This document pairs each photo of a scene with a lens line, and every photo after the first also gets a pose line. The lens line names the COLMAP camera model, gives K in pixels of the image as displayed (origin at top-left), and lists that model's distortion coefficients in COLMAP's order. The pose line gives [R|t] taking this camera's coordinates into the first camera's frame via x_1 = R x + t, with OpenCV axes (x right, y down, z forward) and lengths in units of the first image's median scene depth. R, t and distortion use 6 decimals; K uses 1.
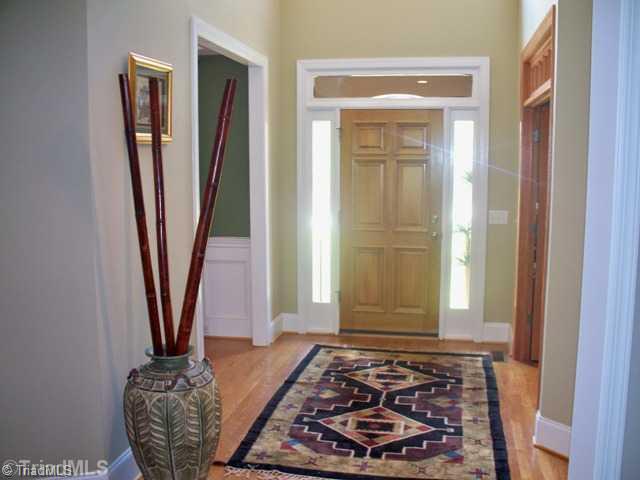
lens RADIAL K [[670.7, 0, 320.2], [0, 670.7, 241.2], [0, 0, 1]] dist [-0.131984, 0.000000]
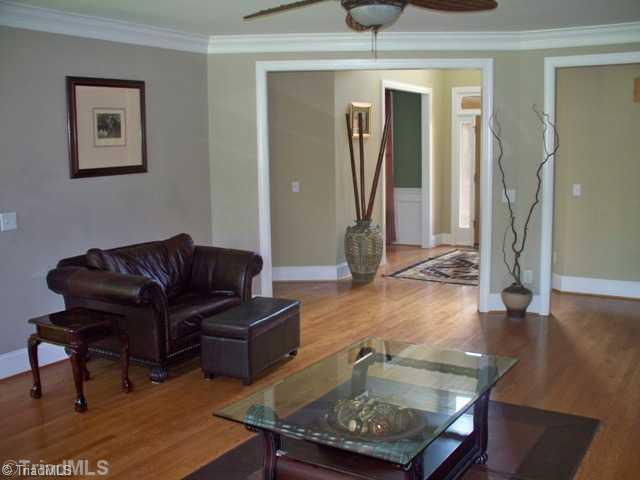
lens RADIAL K [[670.7, 0, 320.1], [0, 670.7, 239.3], [0, 0, 1]] dist [-0.131984, 0.000000]
pose [[0.930746, 0.036961, -0.363793, 0.525843], [-0.030895, 0.999270, 0.022480, 0.176817], [0.364358, -0.009684, 0.931208, -1.371334]]
